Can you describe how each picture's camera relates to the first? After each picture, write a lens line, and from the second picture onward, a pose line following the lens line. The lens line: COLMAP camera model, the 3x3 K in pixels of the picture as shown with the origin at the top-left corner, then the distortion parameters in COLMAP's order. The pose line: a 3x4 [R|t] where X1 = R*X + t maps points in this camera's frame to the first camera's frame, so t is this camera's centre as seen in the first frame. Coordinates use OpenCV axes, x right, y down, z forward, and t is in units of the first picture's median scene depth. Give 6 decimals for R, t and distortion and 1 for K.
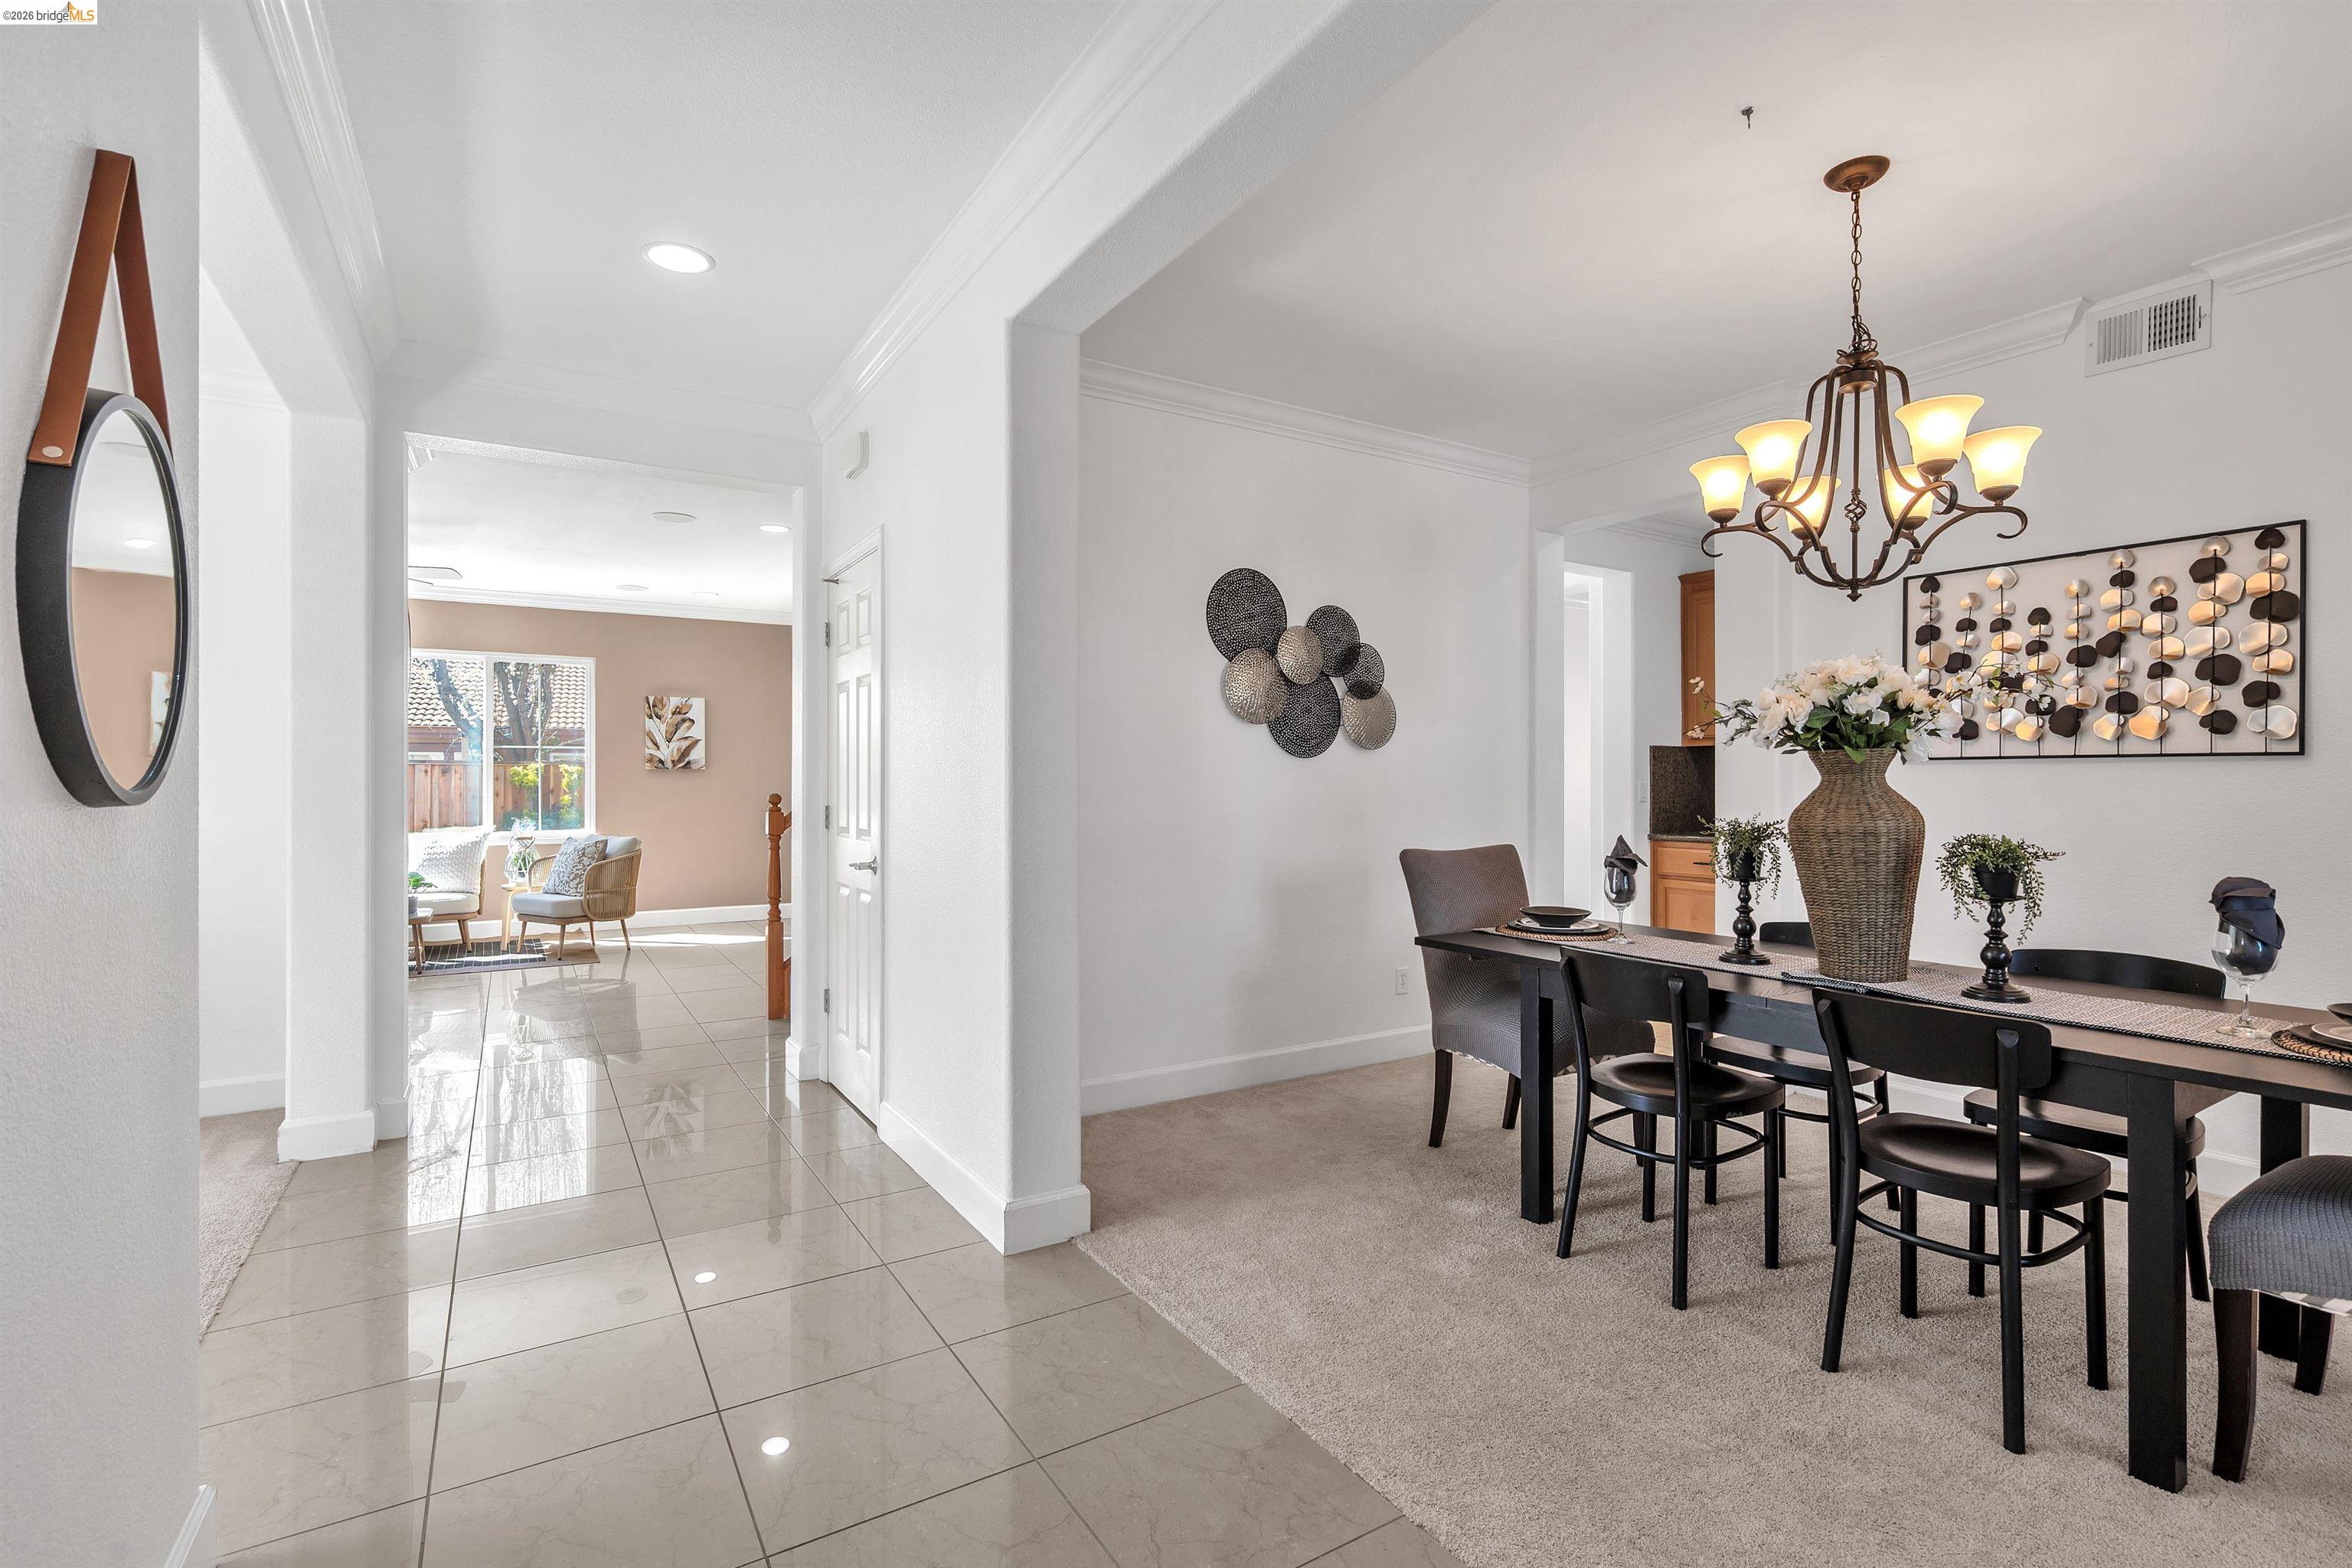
lens RADIAL K [[1090.5, 0, 1178.6], [0, 1090.5, 771.2], [0, 0, 1]] dist [0.001706, 0.000936]
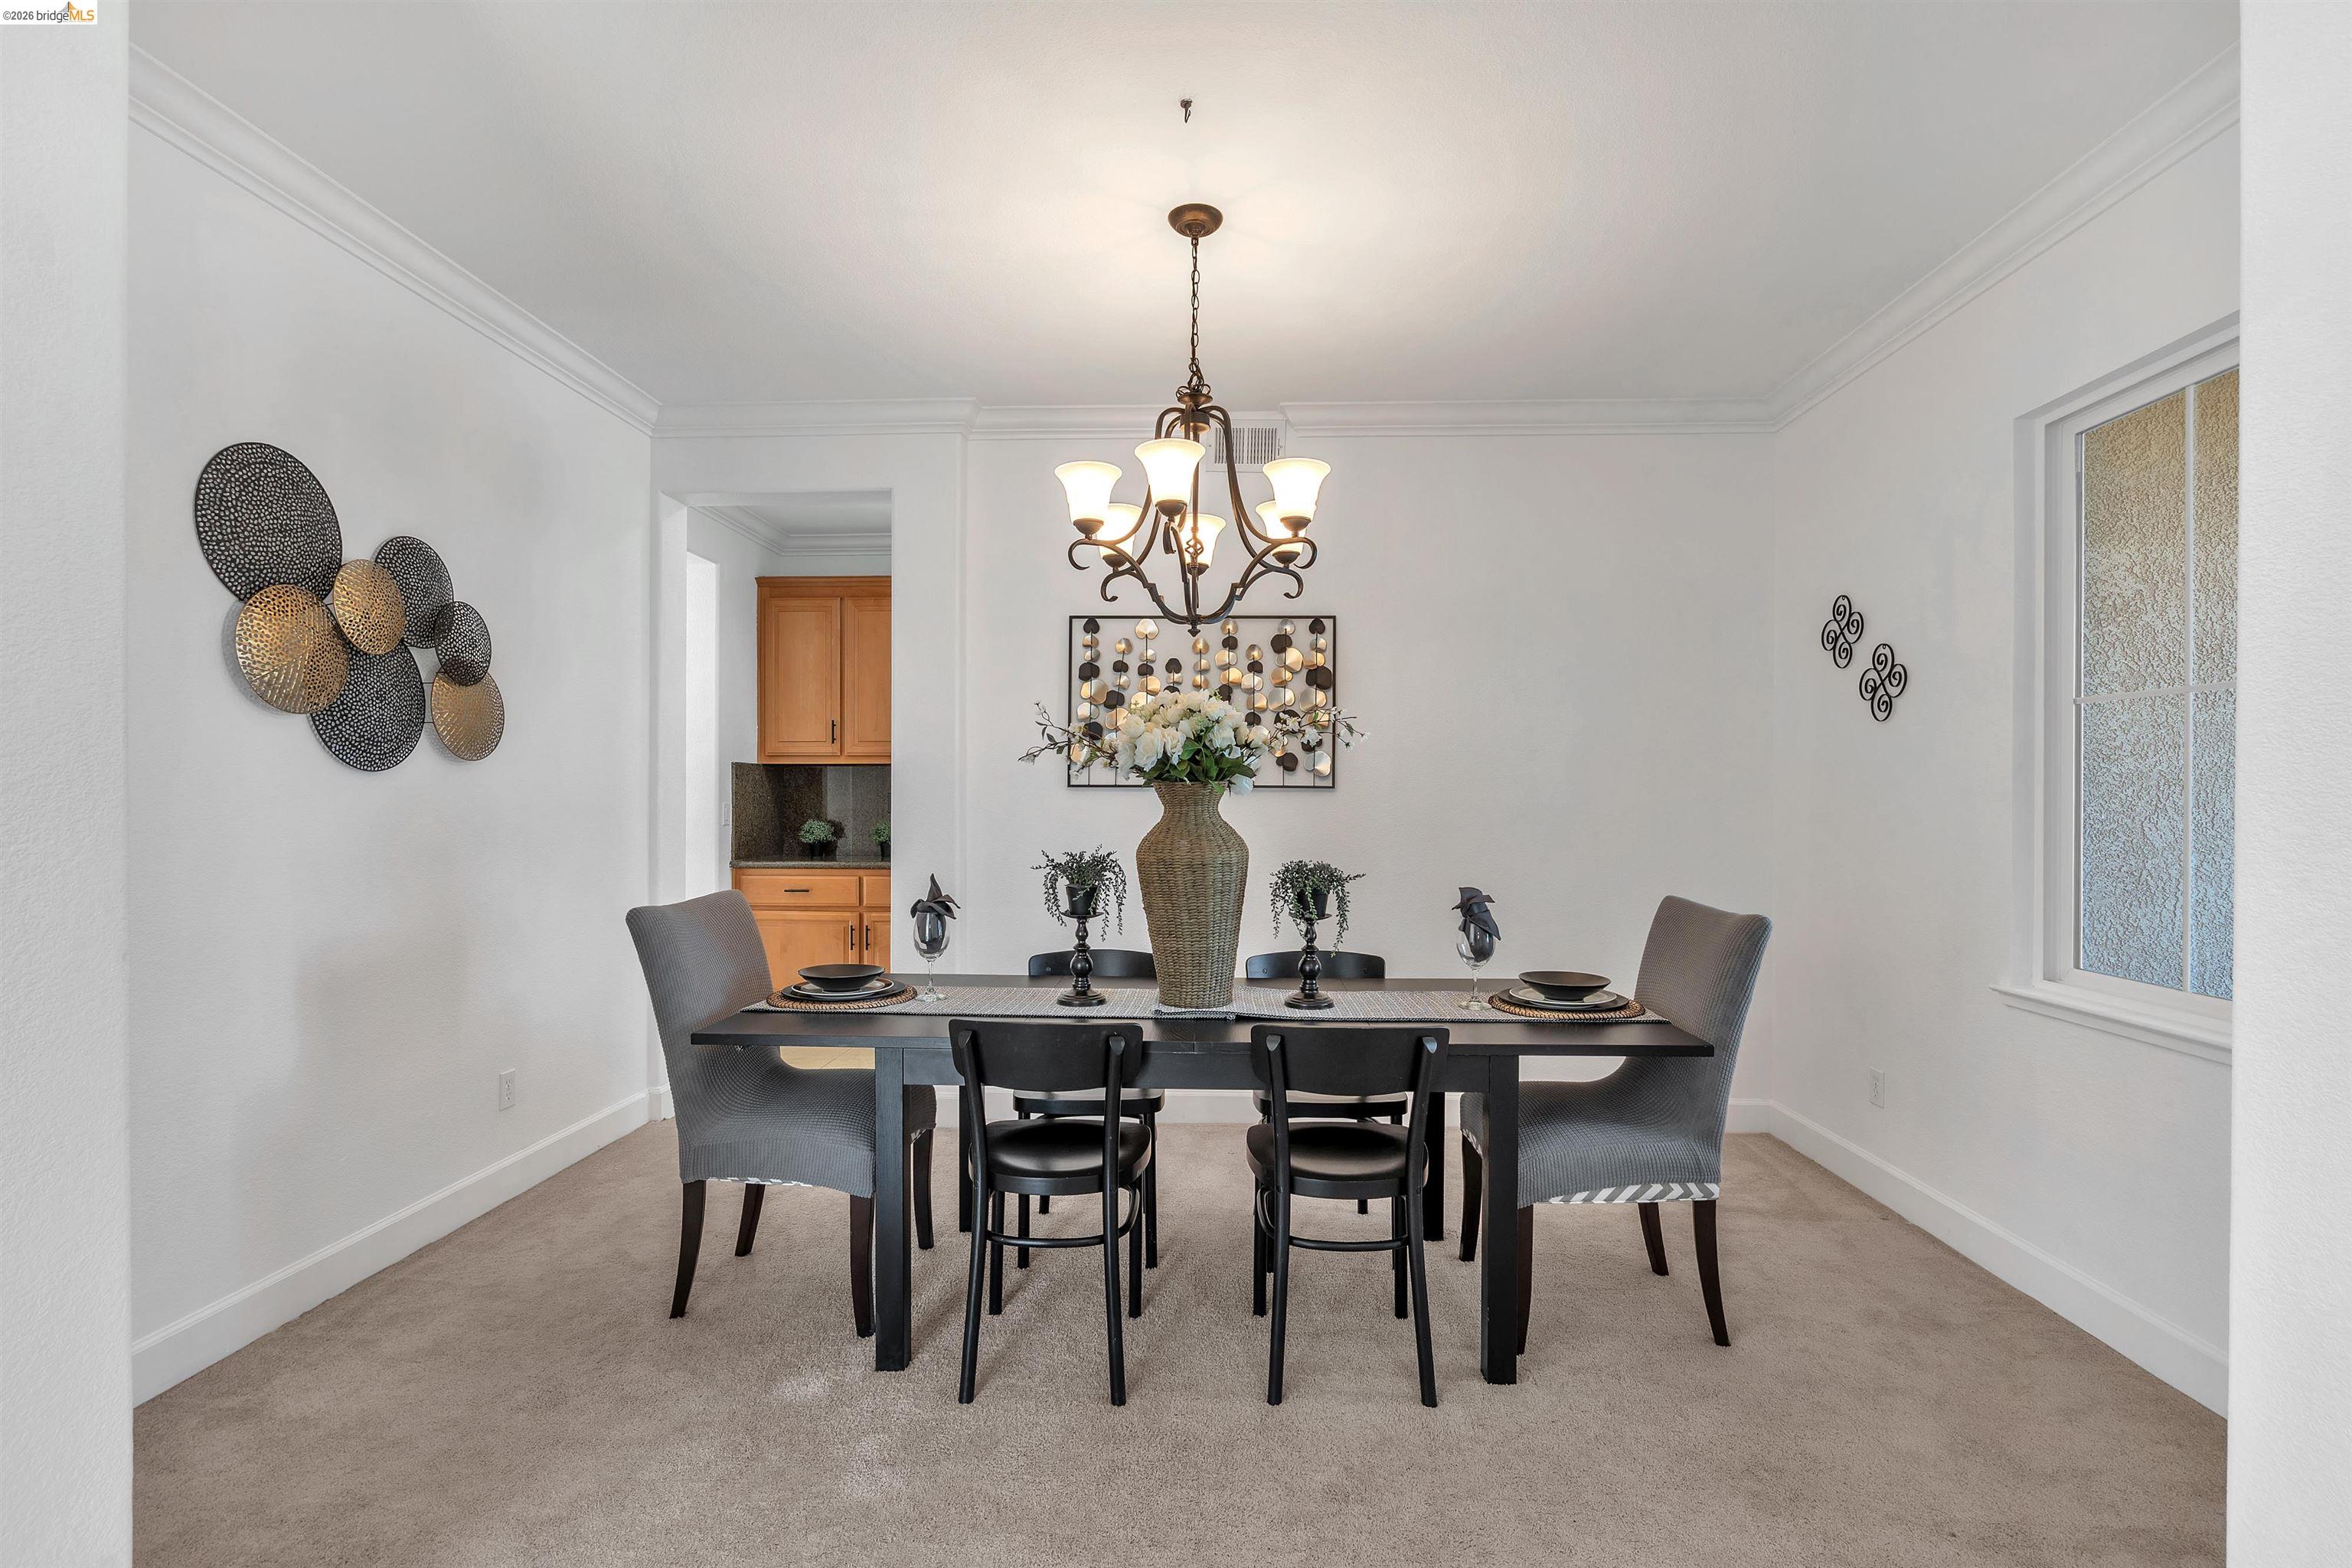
lens RADIAL K [[1107.0, 0, 1168.1], [0, 1107.0, 794.9], [0, 0, 1]] dist [-0.000758, 0.001170]
pose [[0.565700, 0.002593, 0.824607, -0.206648], [-0.011765, 0.999919, 0.004926, -0.010003], [-0.824527, -0.012488, 0.565685, 0.354835]]
